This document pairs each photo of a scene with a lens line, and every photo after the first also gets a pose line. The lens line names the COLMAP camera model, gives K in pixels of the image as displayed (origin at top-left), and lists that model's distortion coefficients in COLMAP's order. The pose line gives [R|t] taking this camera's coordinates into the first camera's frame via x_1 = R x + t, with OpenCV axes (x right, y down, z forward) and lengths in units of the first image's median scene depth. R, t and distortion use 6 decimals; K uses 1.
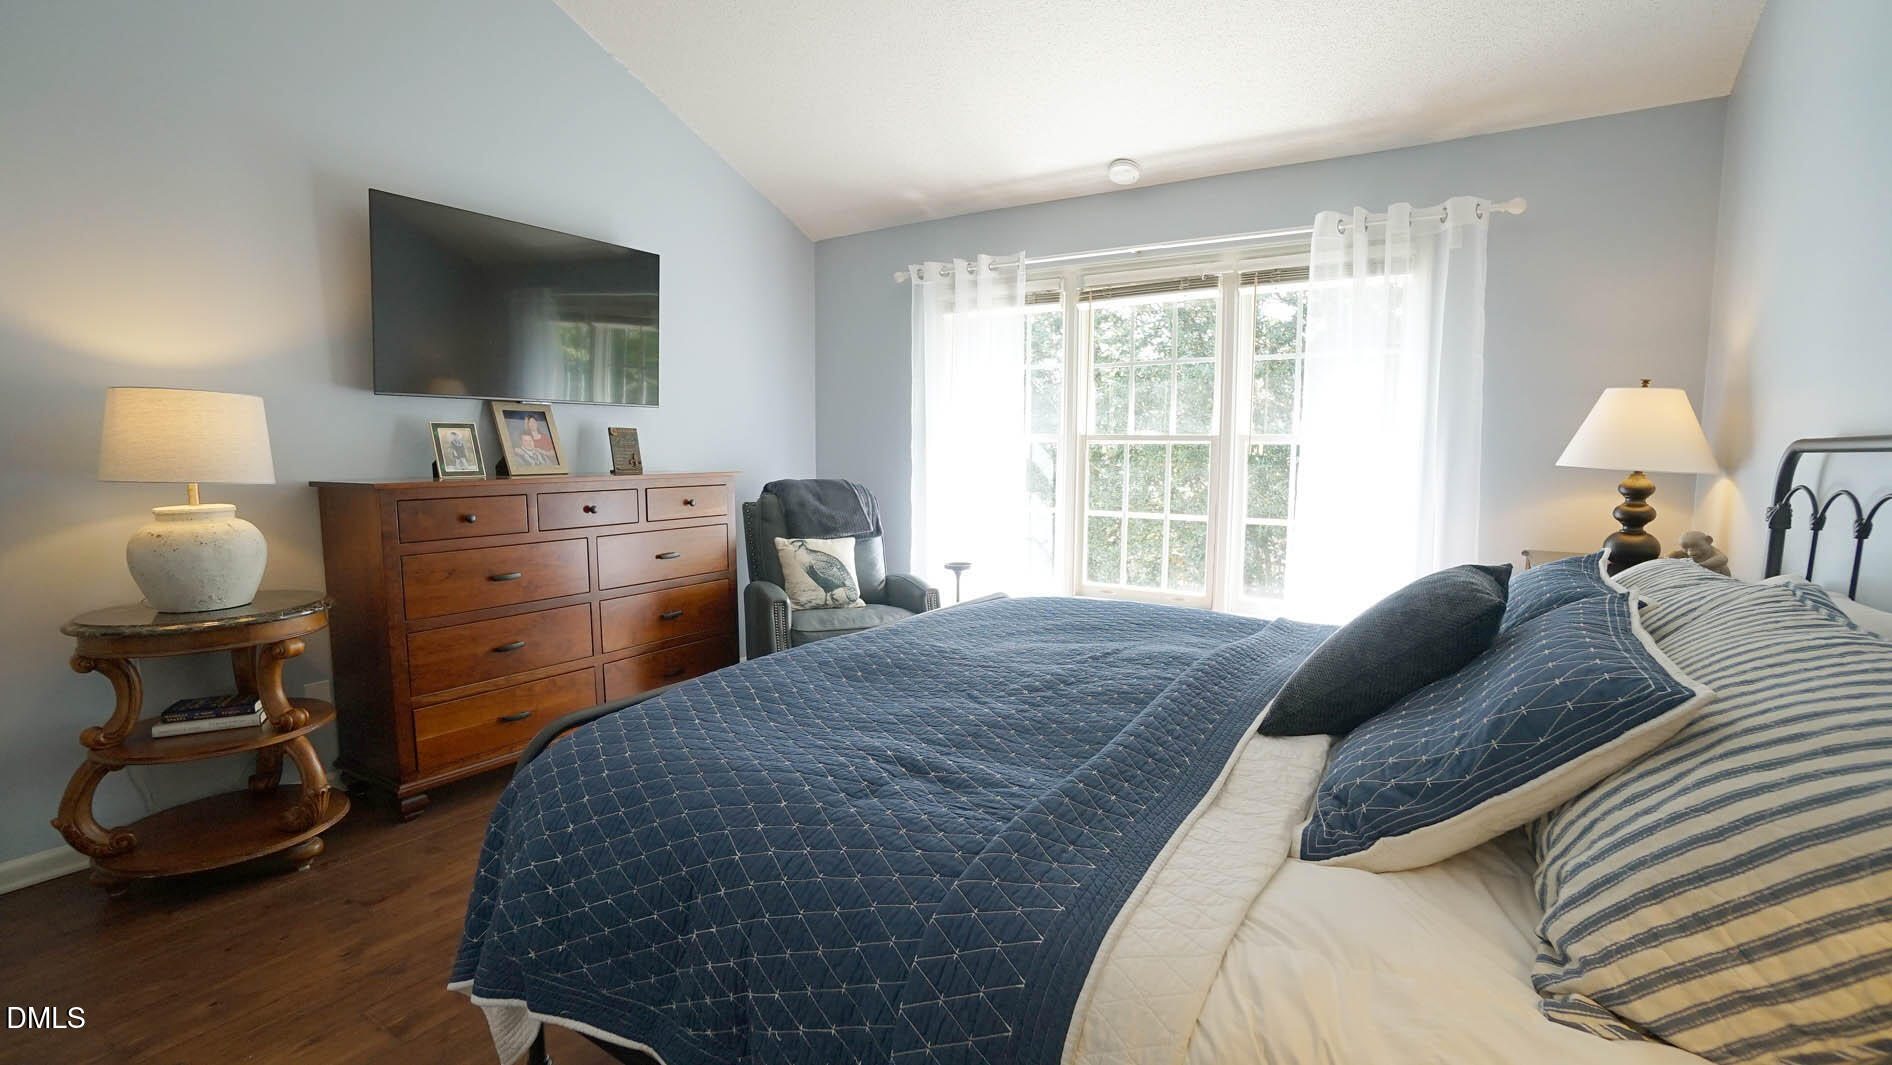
lens RADIAL K [[842.8, 0, 944.5], [0, 842.8, 532.7], [0, 0, 1]] dist [-0.057079, 0.020113]
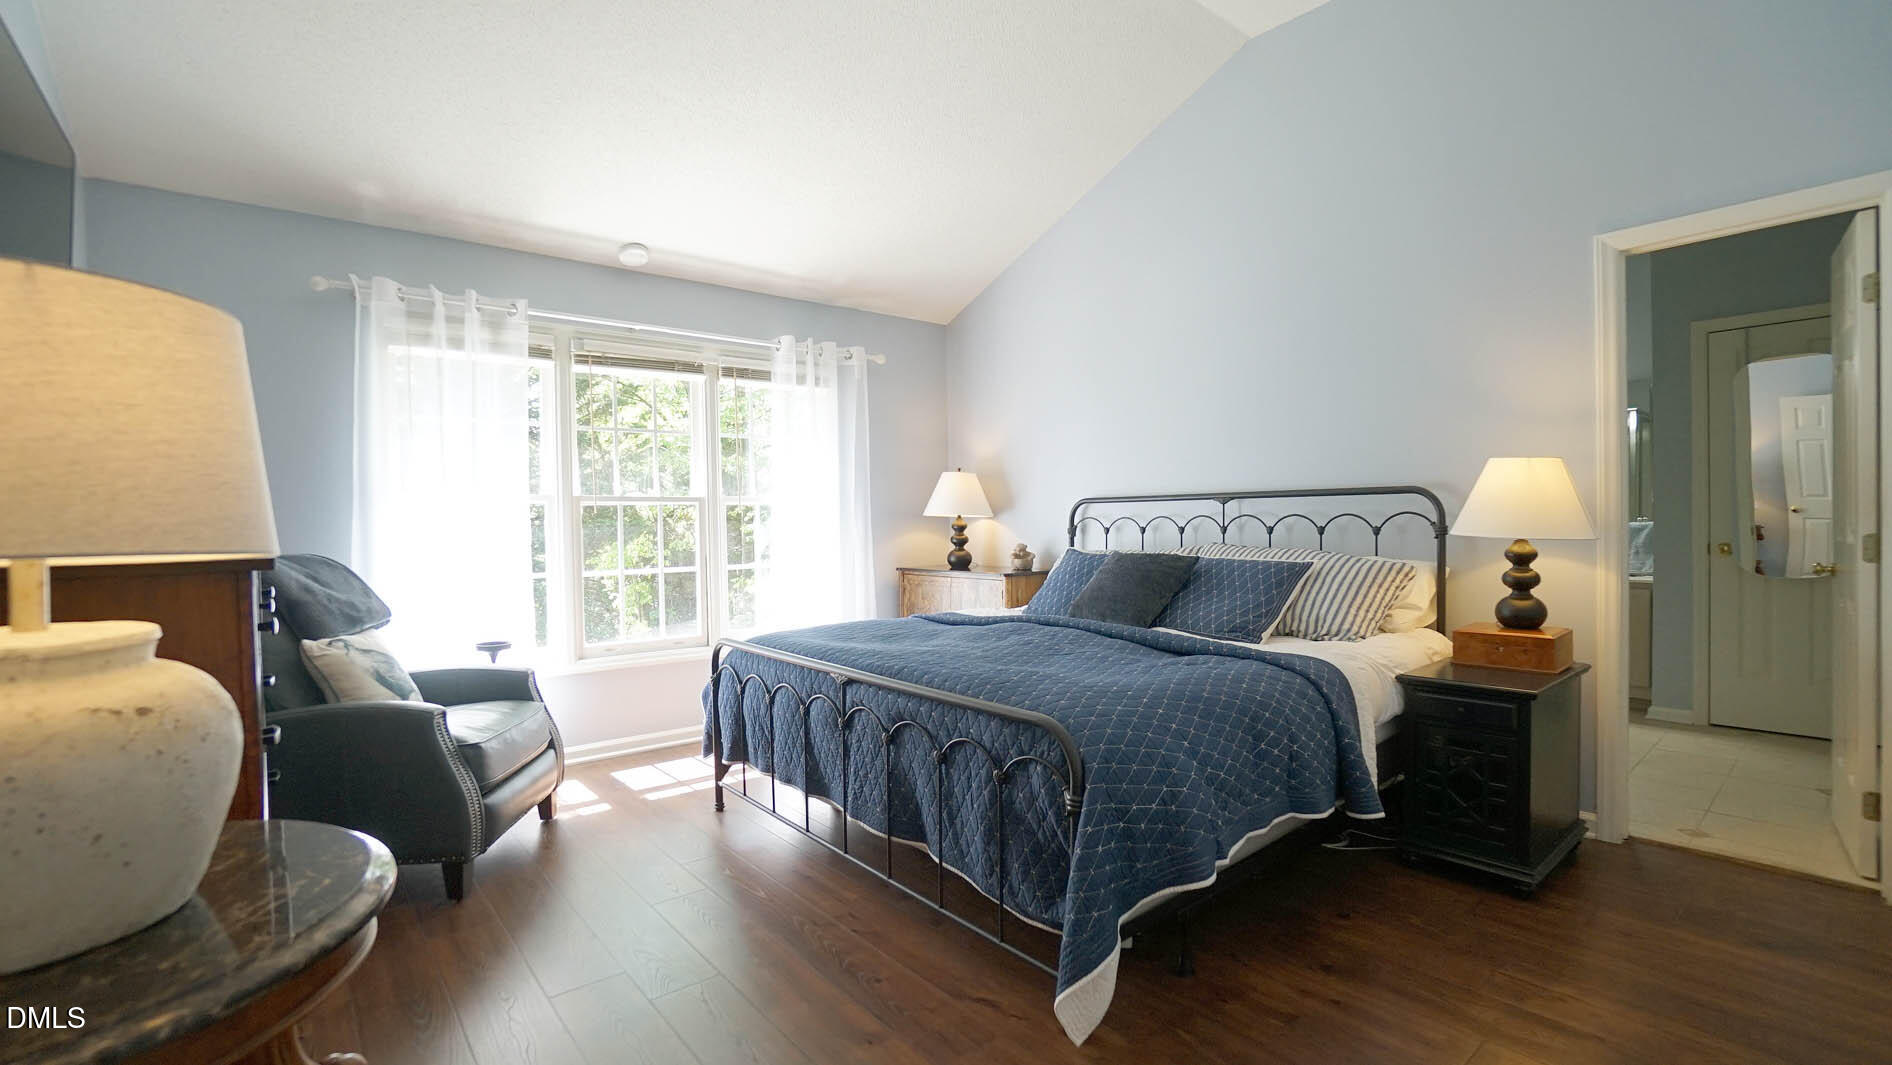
lens RADIAL K [[842.8, 0, 942.5], [0, 842.8, 527.0], [0, 0, 1]] dist [-0.057079, 0.020113]
pose [[0.299417, -0.019221, 0.953929, -0.737214], [0.108791, 0.993964, -0.014119, -0.022395], [-0.947900, 0.108007, 0.299701, 0.346123]]
